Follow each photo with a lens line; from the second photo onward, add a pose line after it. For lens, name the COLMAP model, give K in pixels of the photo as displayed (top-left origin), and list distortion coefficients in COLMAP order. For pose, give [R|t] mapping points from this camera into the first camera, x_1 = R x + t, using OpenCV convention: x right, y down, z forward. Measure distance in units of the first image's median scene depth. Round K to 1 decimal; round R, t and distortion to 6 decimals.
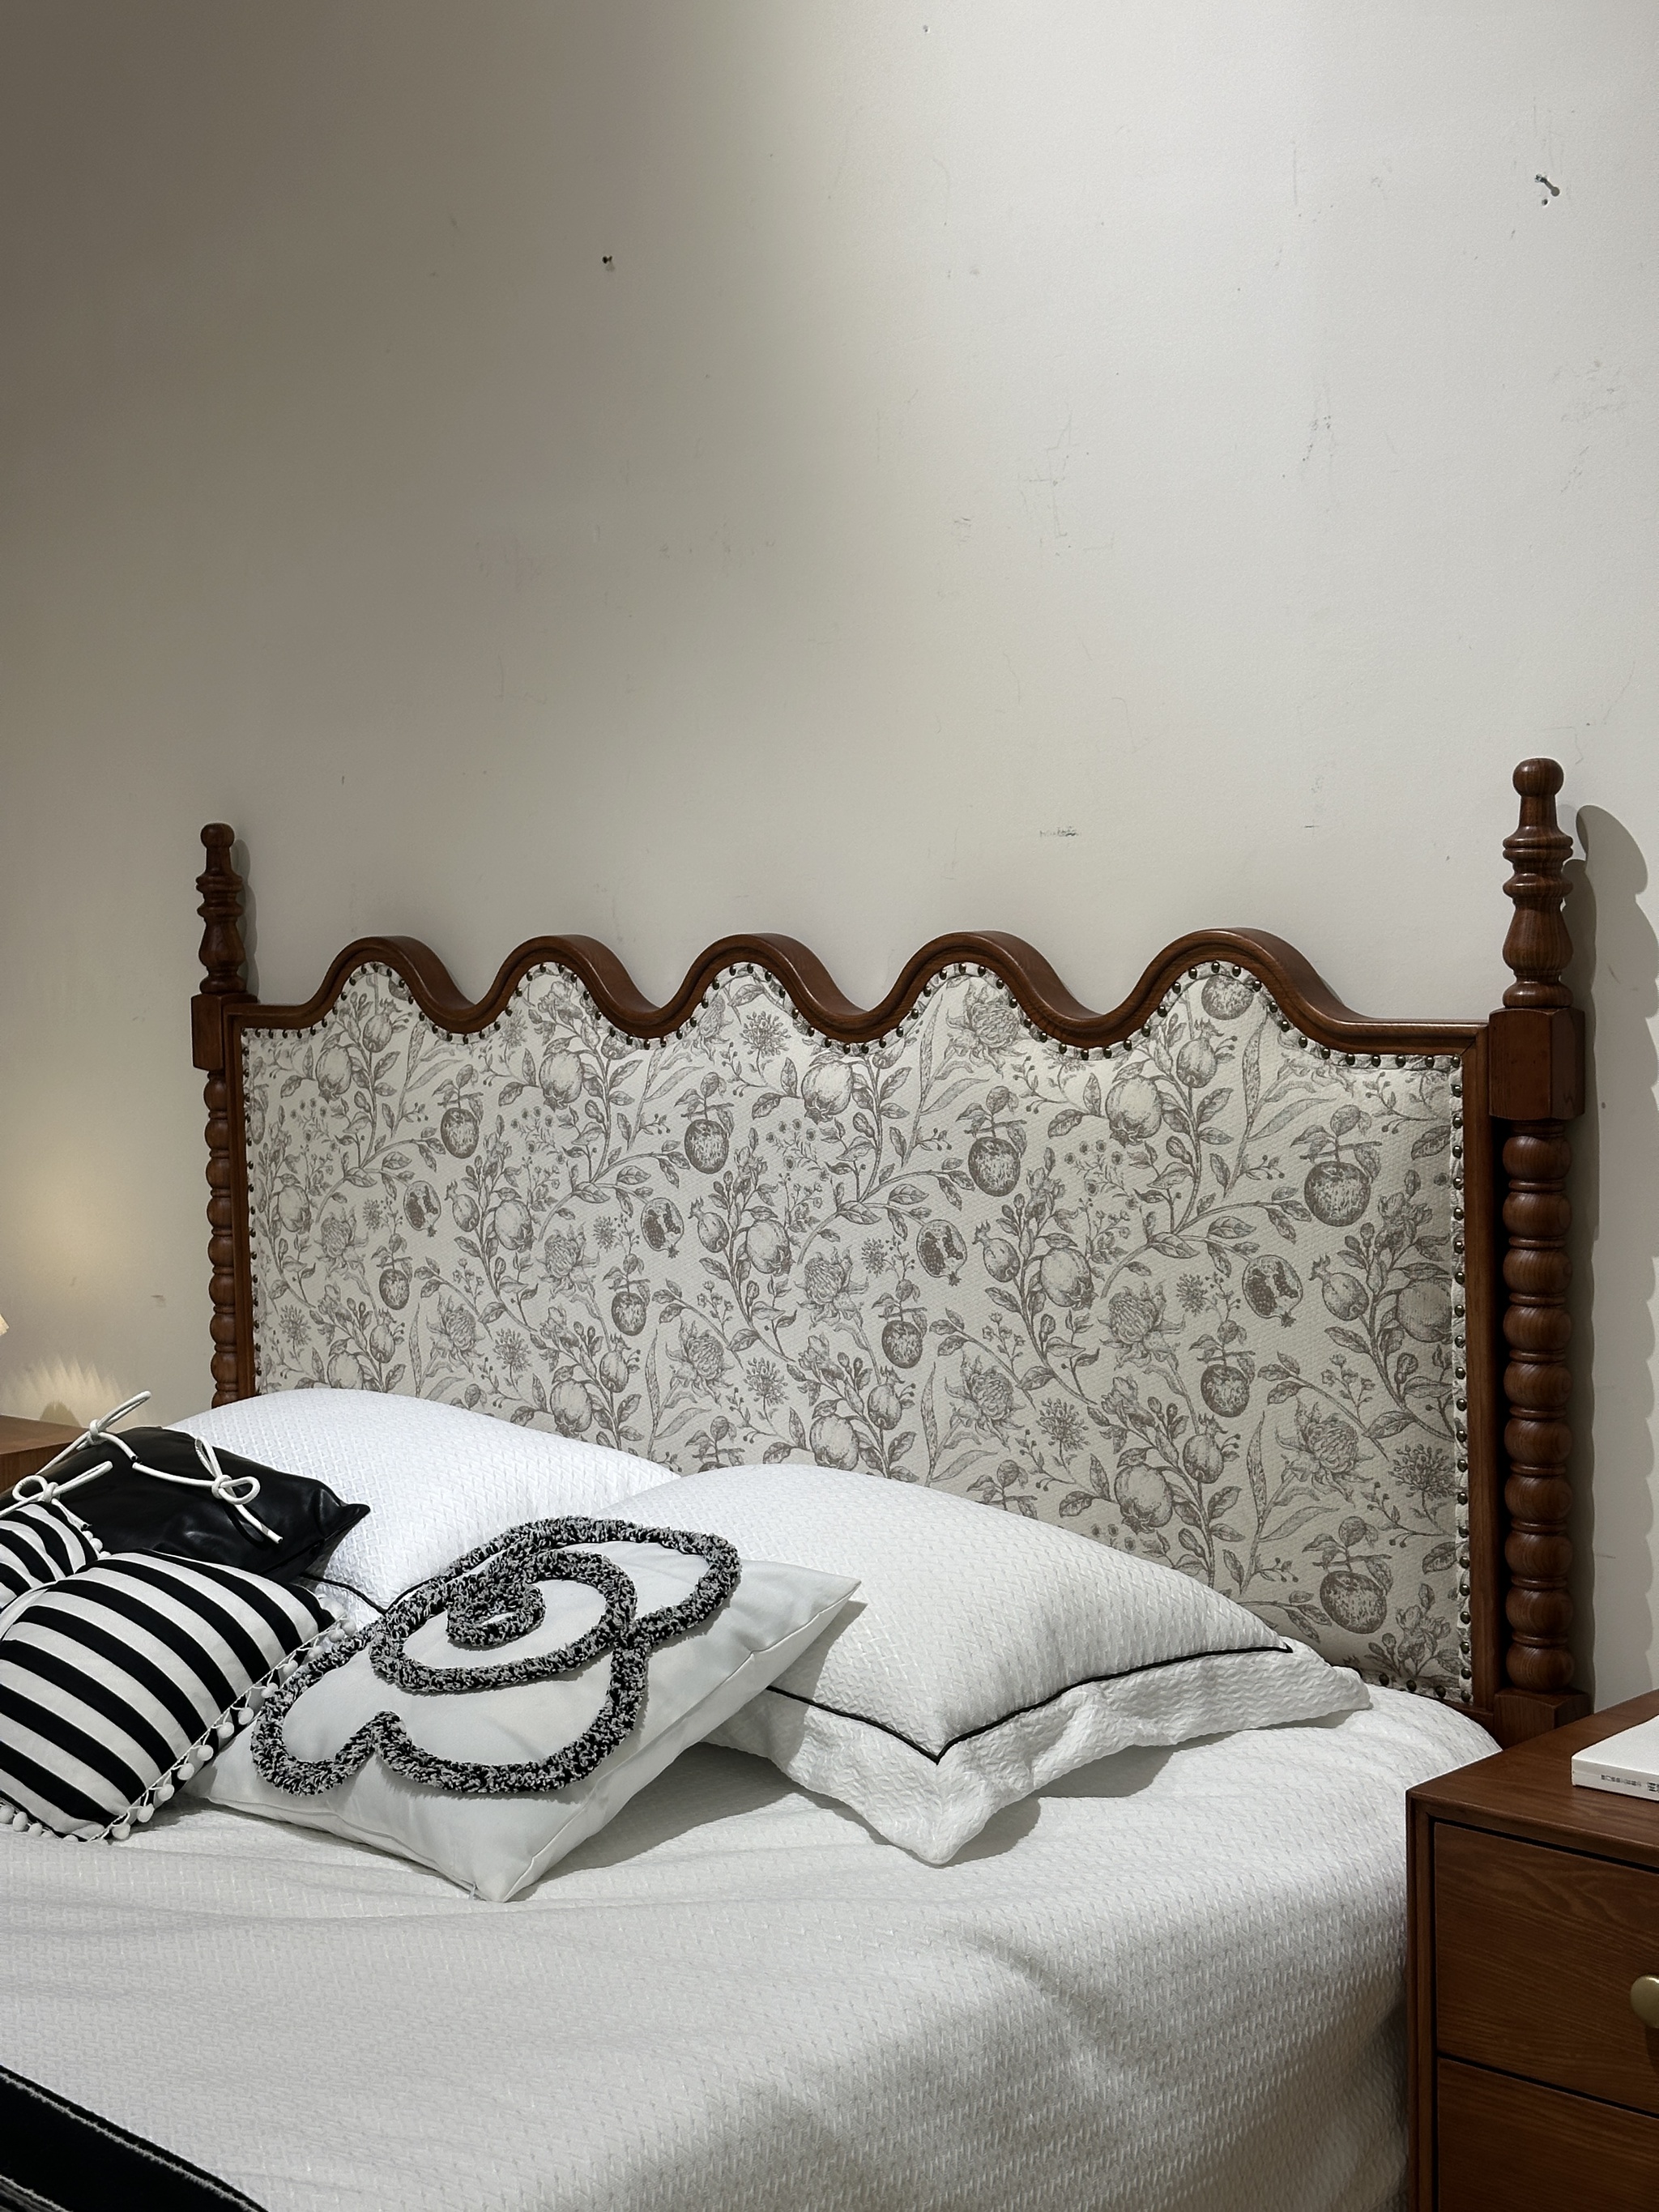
lens RADIAL K [[3082.8, 0, 823.9], [0, 3082.8, 1109.7], [0, 0, 1]] dist [0.138538, 0.000000]
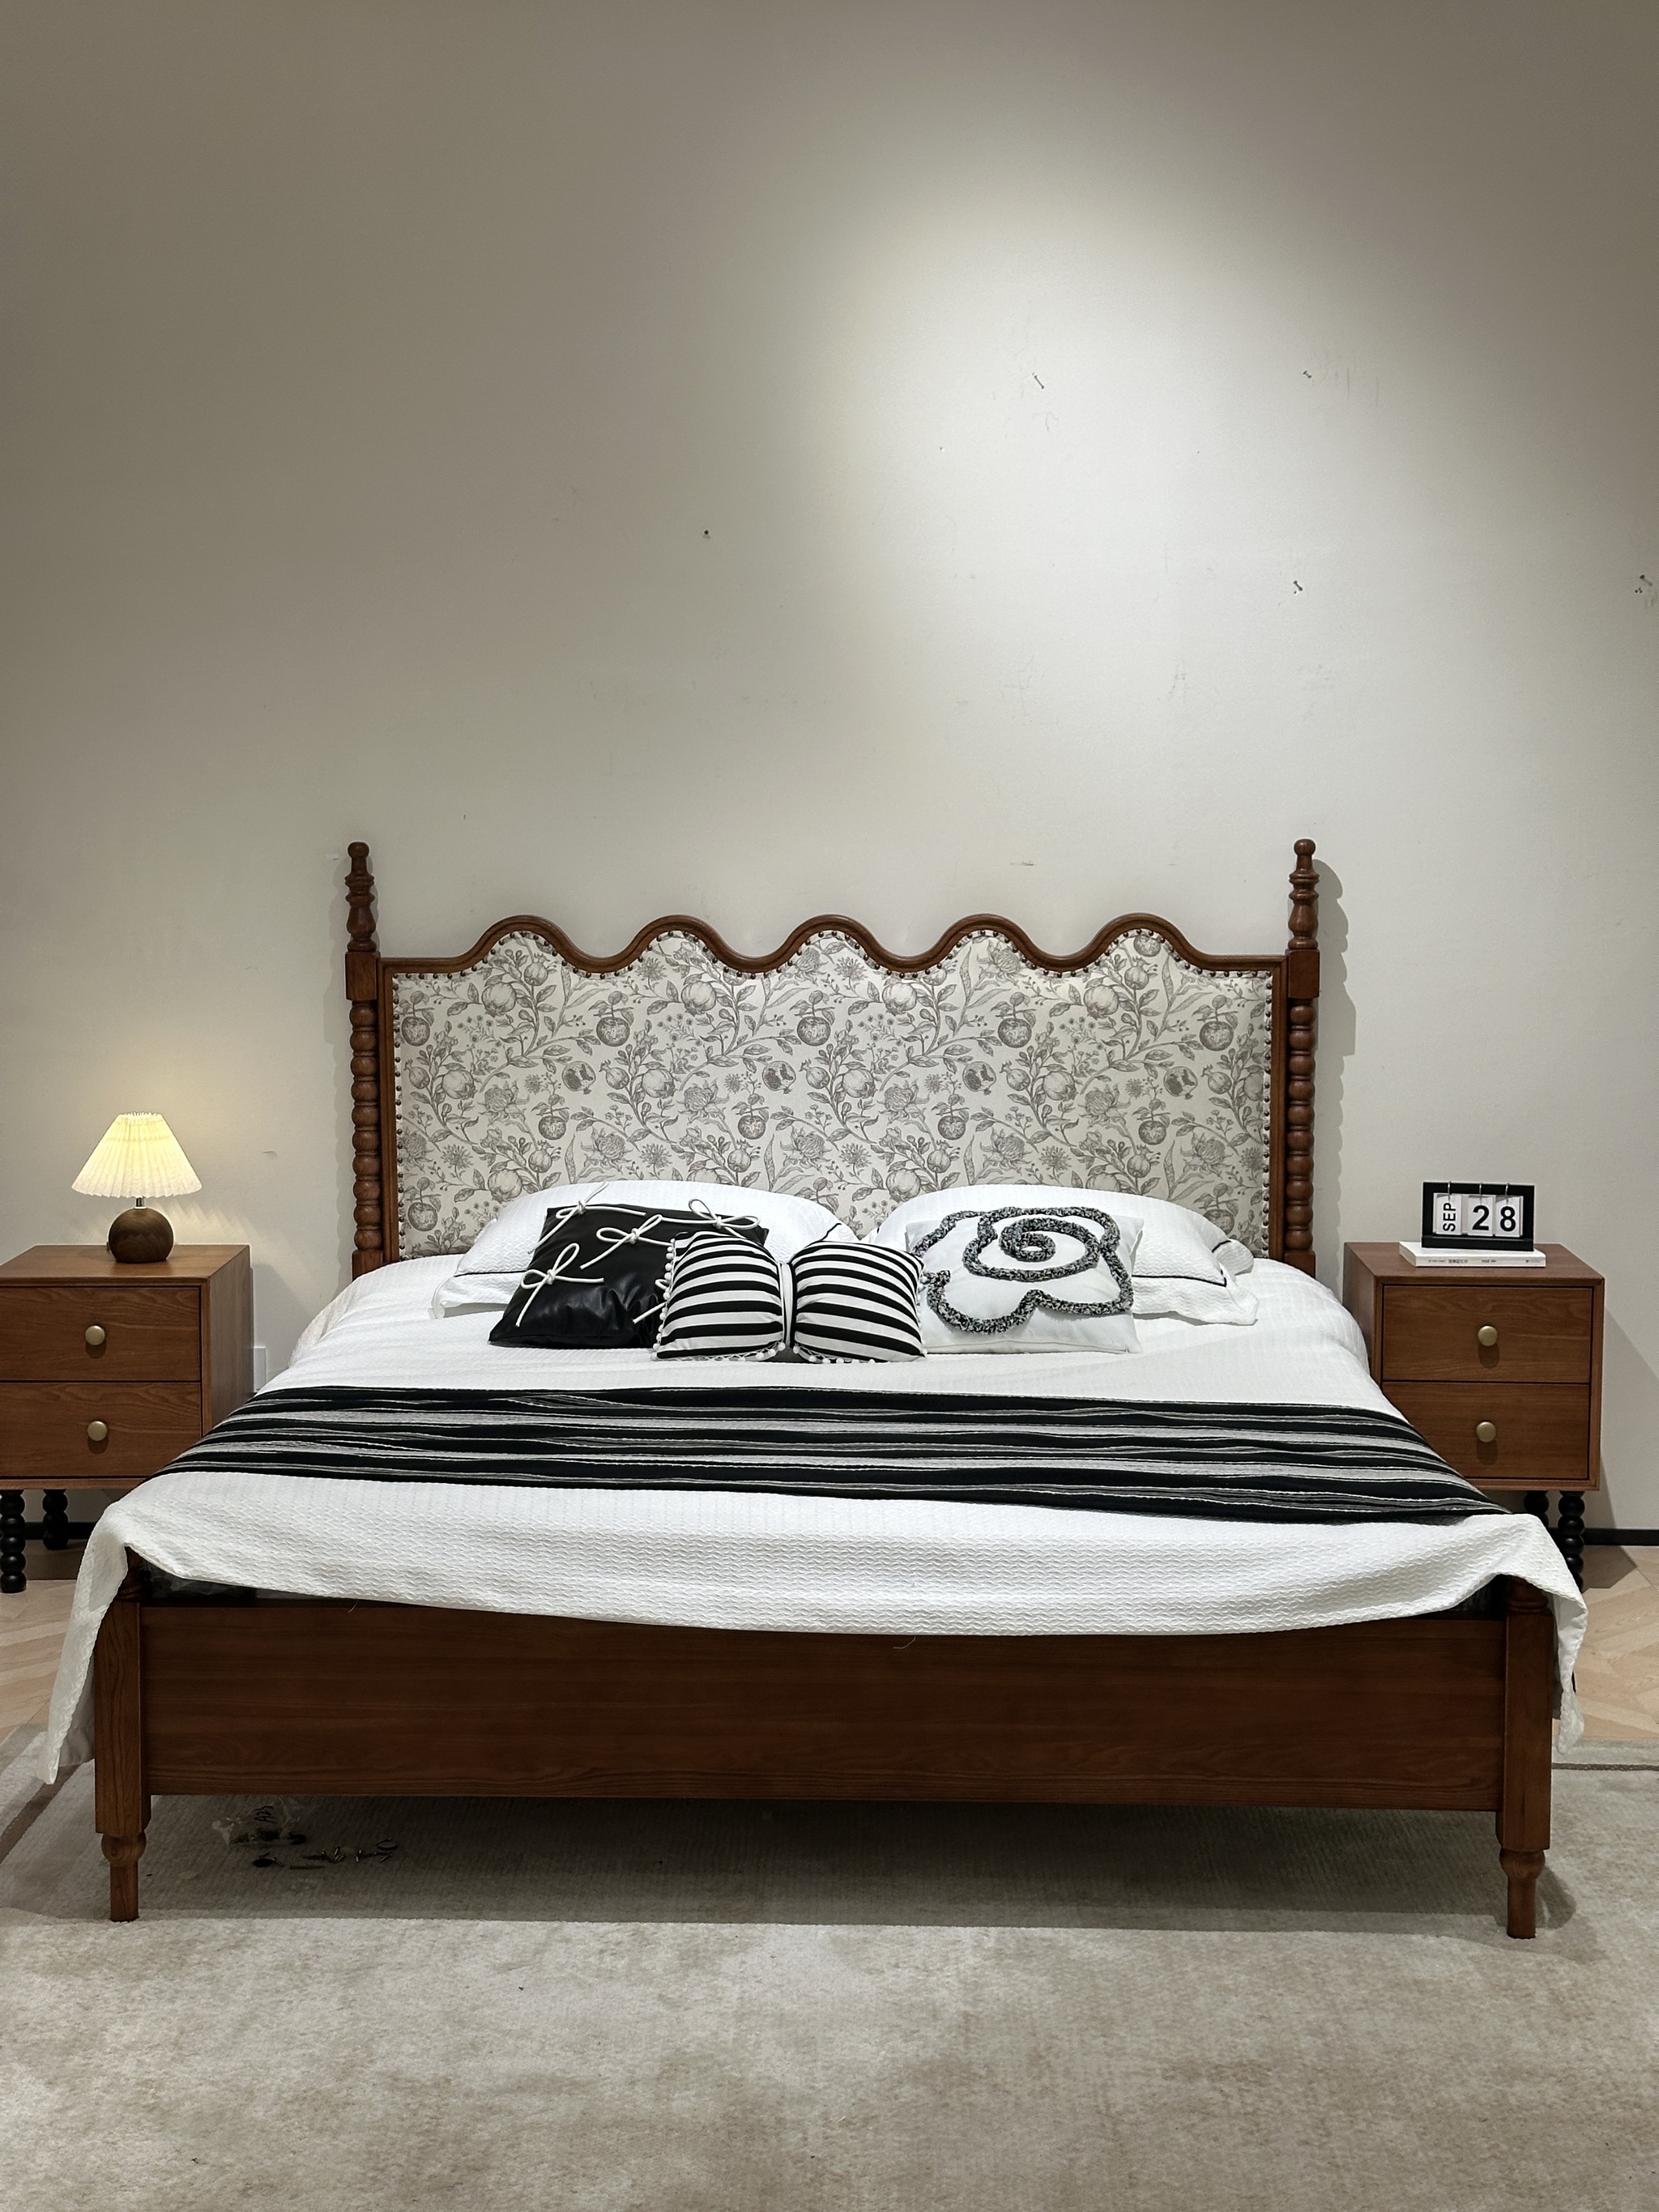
lens RADIAL K [[3082.8, 0, 817.3], [0, 3082.8, 1117.3], [0, 0, 1]] dist [0.138538, 0.000000]
pose [[0.759944, -0.056632, 0.647517, -1.422682], [0.034029, 0.998297, 0.047374, -0.027625], [-0.649097, -0.013968, 0.760577, -0.459602]]
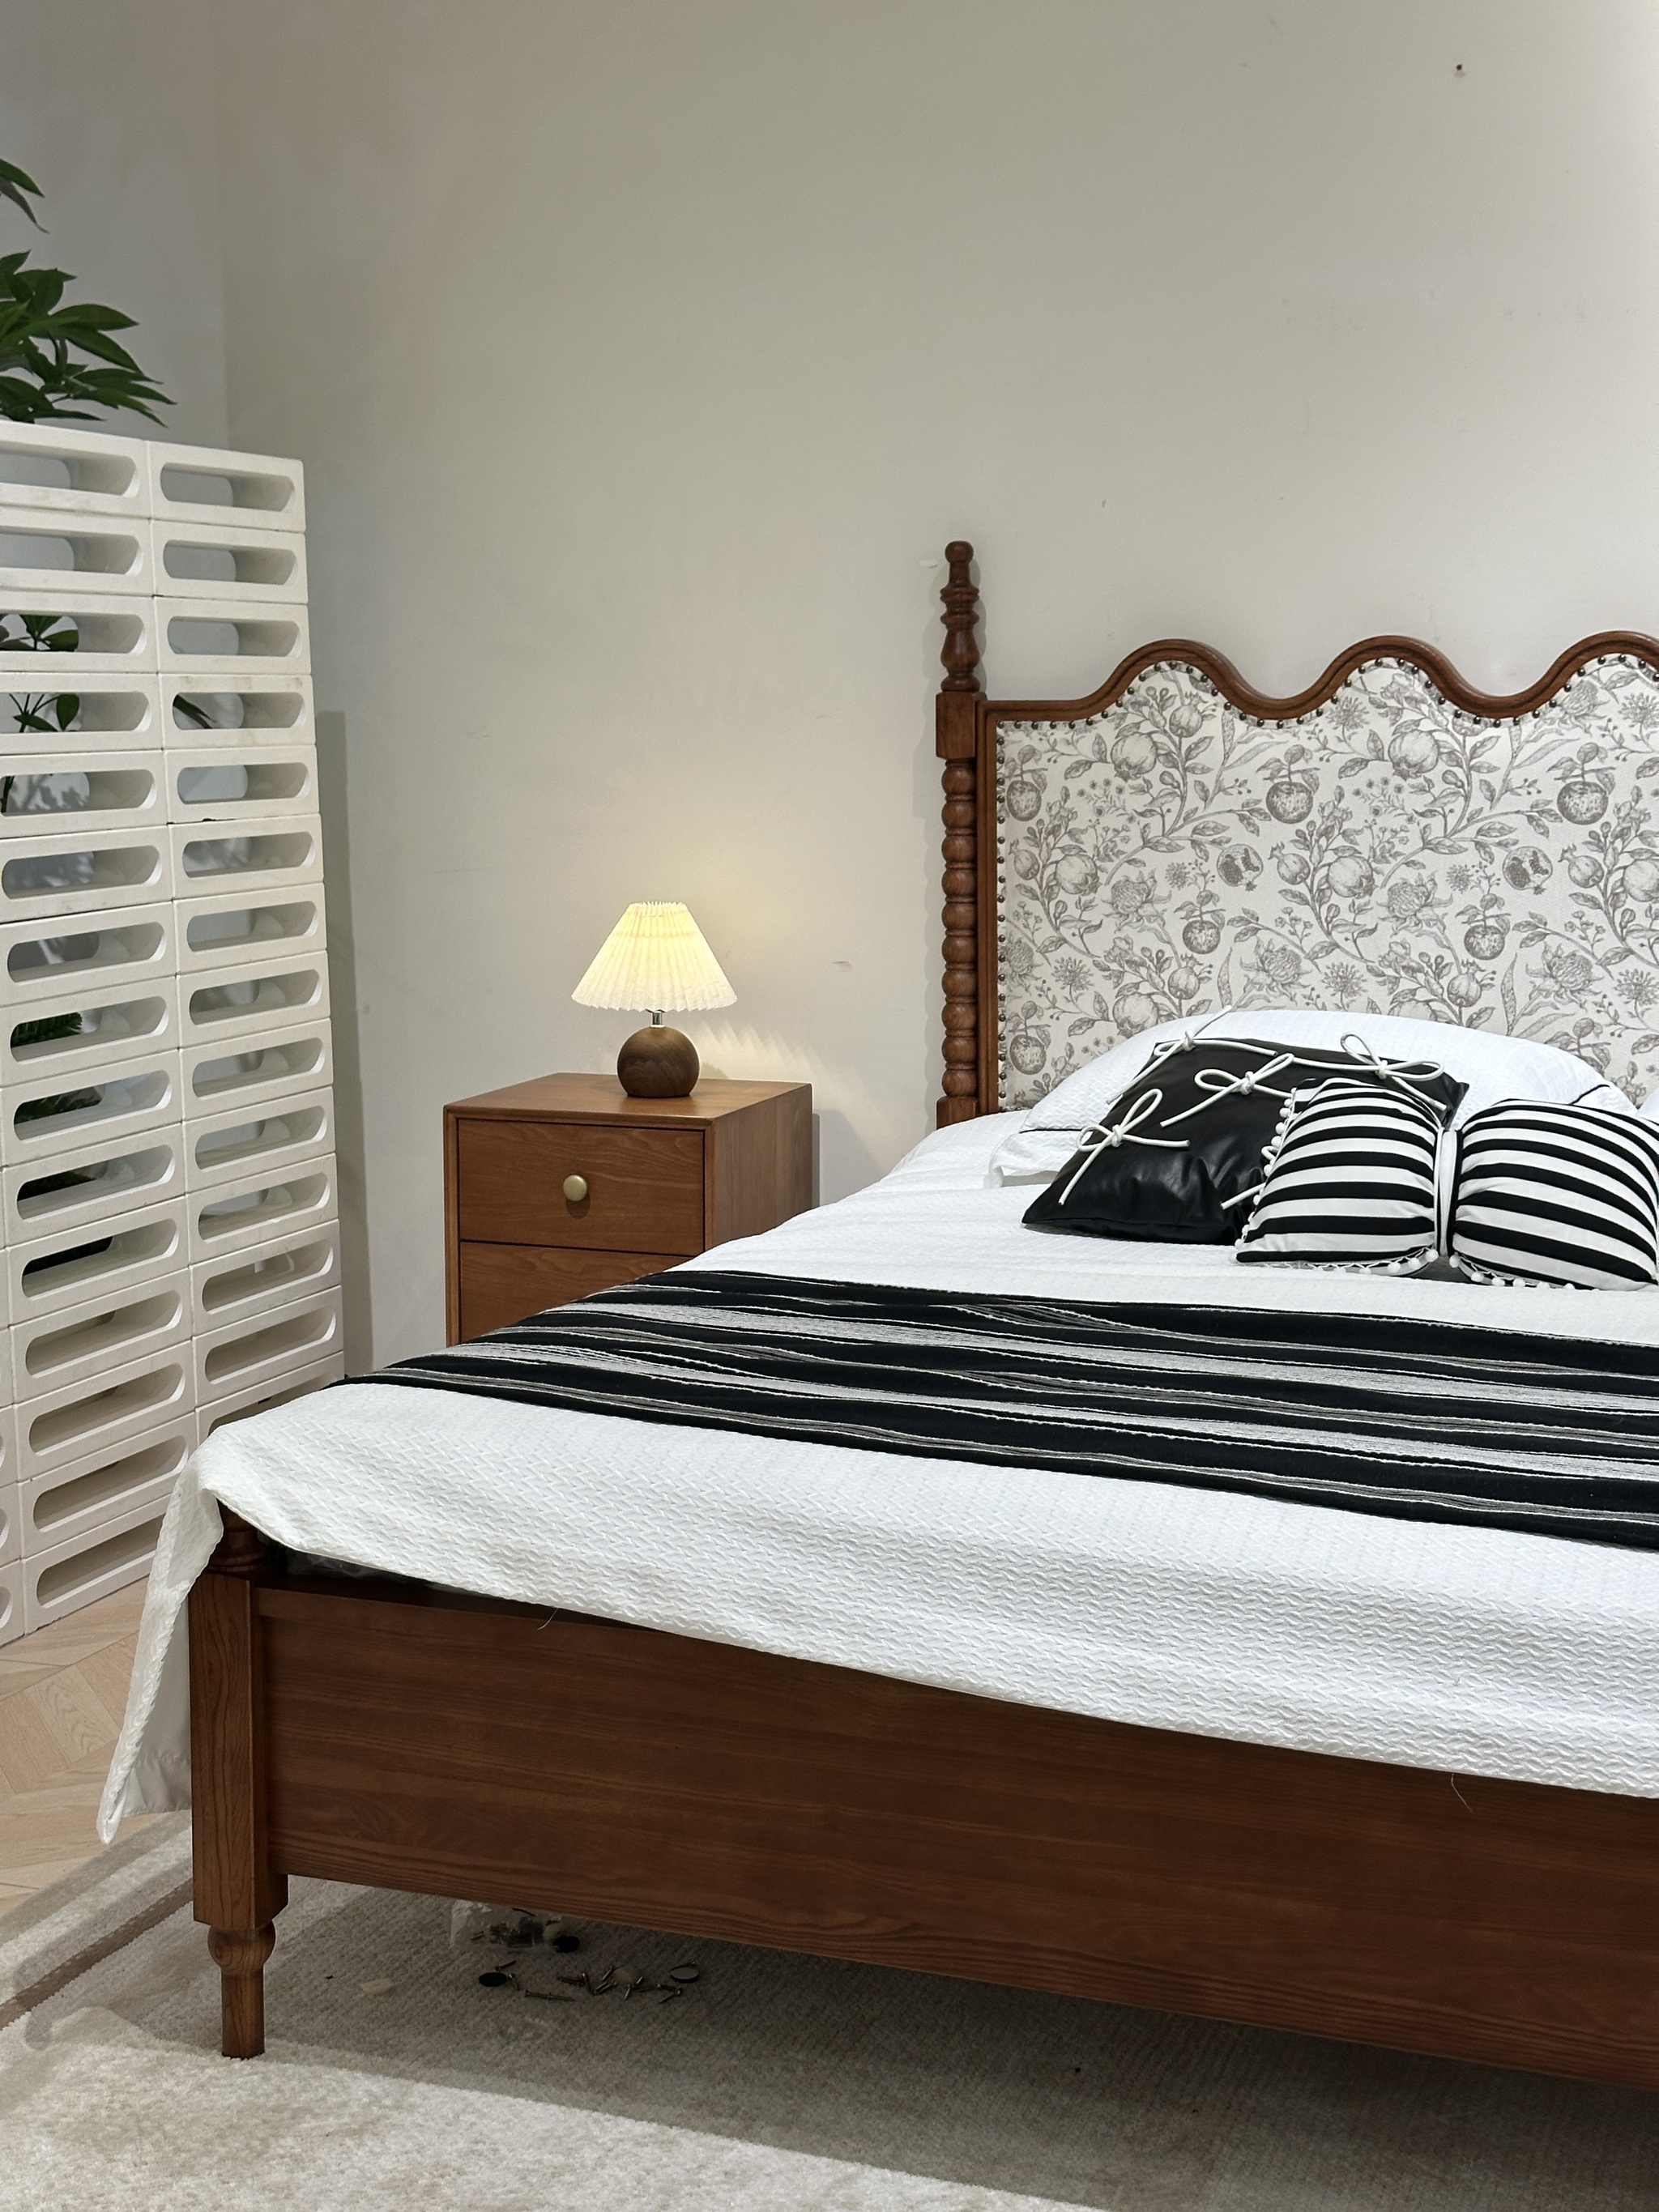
lens RADIAL K [[3082.8, 0, 832.9], [0, 3082.8, 1135.4], [0, 0, 1]] dist [0.138538, 0.000000]
pose [[0.931418, -0.041660, 0.361558, -0.910709], [0.014389, 0.996866, 0.077795, 0.050804], [-0.363666, -0.067257, 0.929098, -0.085631]]
